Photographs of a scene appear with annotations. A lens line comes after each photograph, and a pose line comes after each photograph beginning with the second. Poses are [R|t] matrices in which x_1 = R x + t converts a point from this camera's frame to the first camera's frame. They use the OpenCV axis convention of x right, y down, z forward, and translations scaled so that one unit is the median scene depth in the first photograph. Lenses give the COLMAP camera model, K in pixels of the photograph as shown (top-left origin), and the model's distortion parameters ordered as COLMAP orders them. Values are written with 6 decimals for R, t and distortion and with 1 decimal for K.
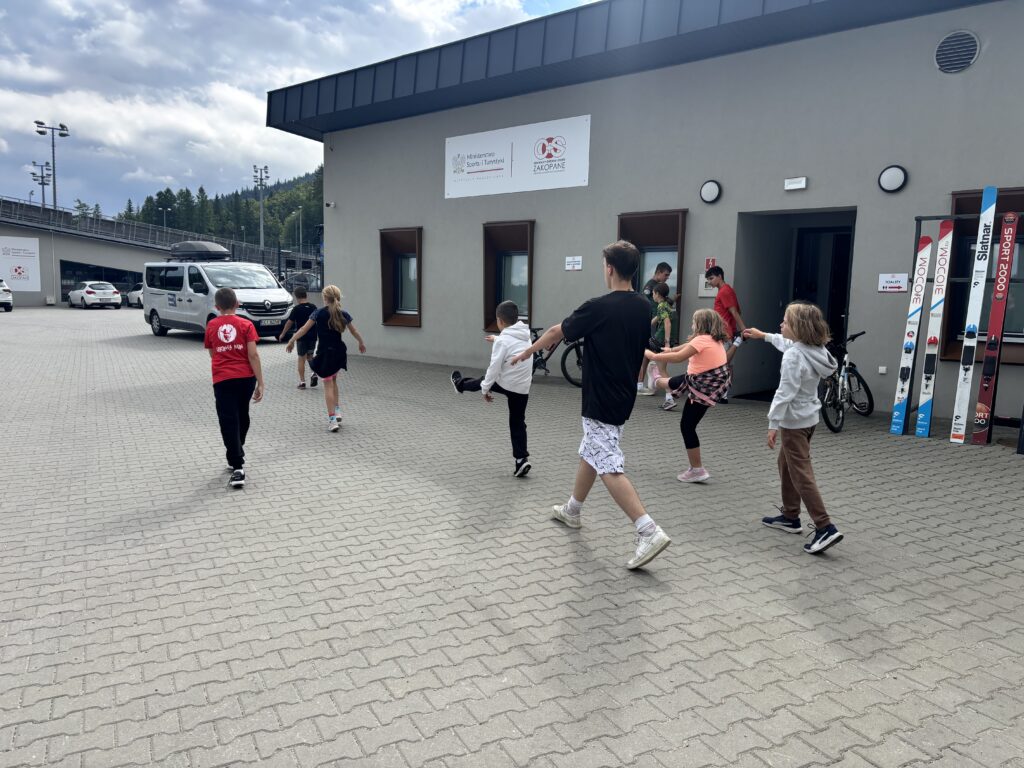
lens RADIAL K [[775.9, 0, 512.4], [0, 775.9, 385.3], [0, 0, 1]] dist [0.053782, -0.060551]
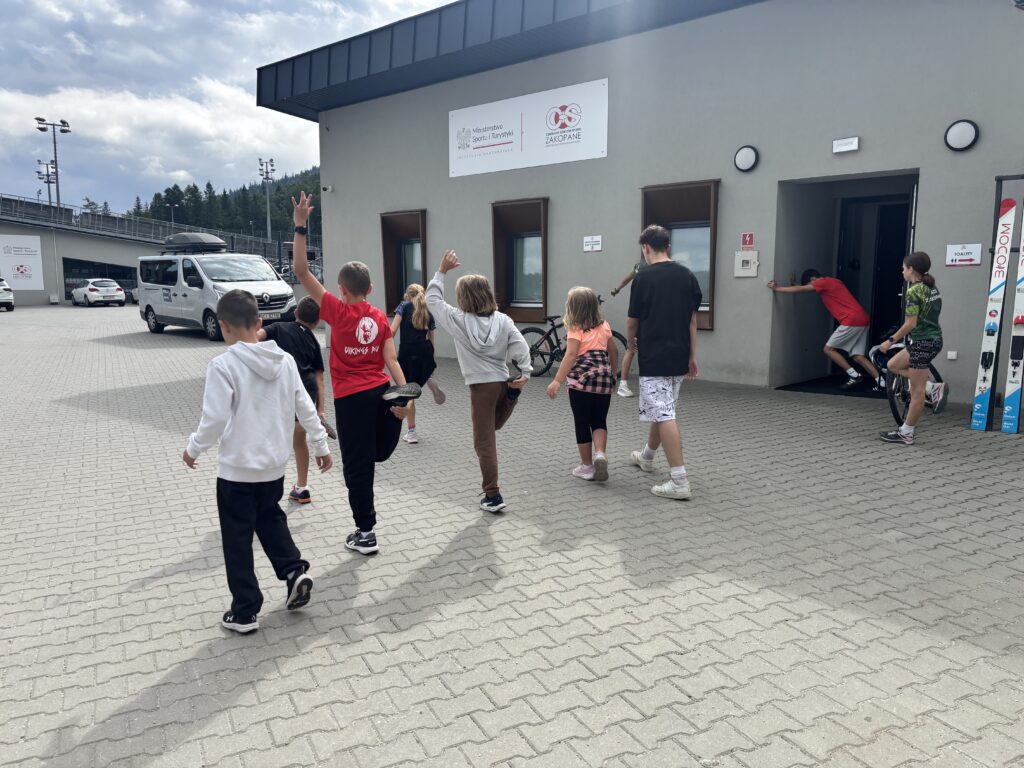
lens RADIAL K [[775.9, 0, 520.2], [0, 775.9, 385.9], [0, 0, 1]] dist [0.053782, -0.060551]
pose [[0.999764, -0.021189, -0.004792, -0.009528], [0.021257, 0.999665, 0.014755, -0.013092], [0.004477, -0.014853, 0.999880, 0.188973]]
